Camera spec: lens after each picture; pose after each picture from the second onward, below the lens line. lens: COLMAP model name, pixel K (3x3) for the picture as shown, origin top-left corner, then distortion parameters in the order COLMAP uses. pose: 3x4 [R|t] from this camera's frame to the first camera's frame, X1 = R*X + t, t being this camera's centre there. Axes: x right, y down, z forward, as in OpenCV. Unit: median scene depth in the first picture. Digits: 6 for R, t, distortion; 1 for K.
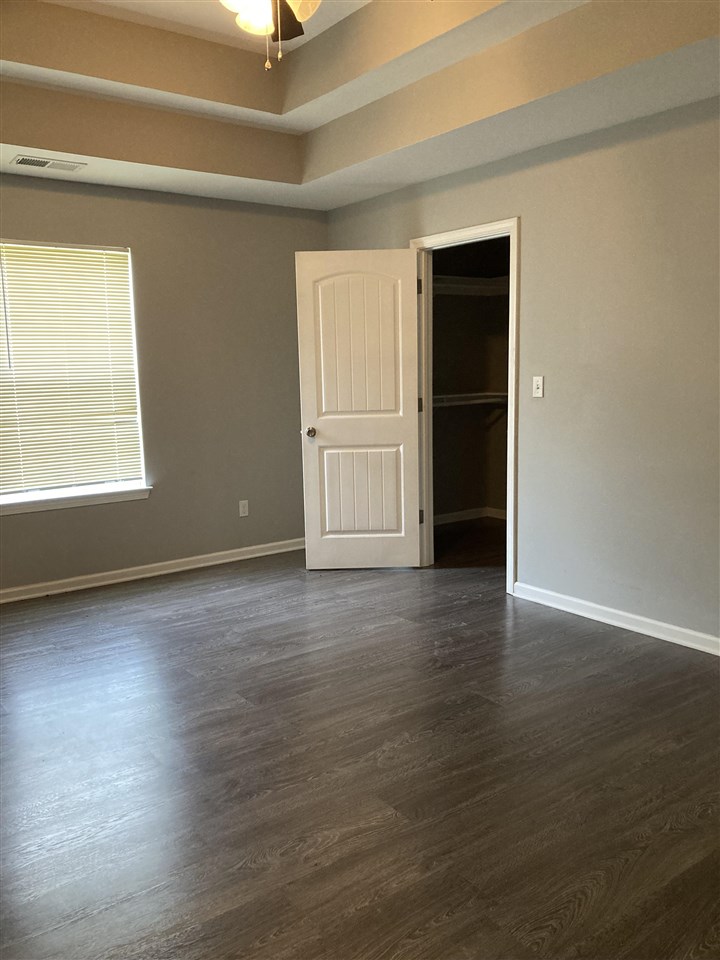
lens RADIAL K [[790.8, 0, 361.0], [0, 790.8, 501.8], [0, 0, 1]] dist [0.038800, -0.044413]
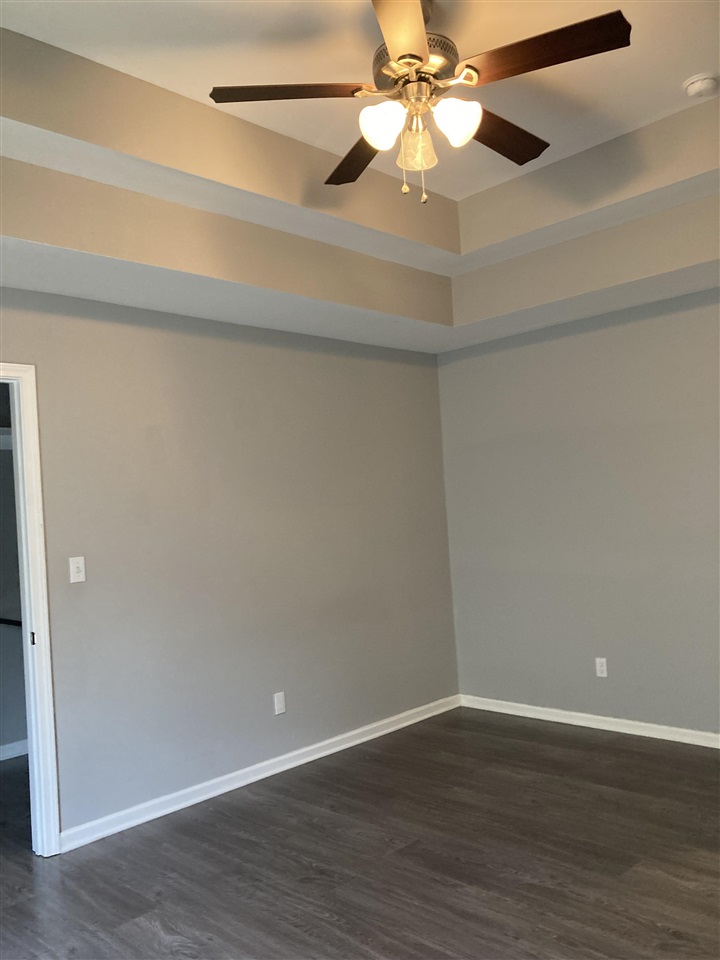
lens RADIAL K [[790.8, 0, 361.0], [0, 790.8, 501.8], [0, 0, 1]] dist [0.038800, -0.044413]
pose [[-0.158629, 0.033959, 0.986754, -0.765068], [0.232764, 0.972525, 0.003950, -0.177728], [-0.959509, 0.230308, -0.162175, 1.003387]]
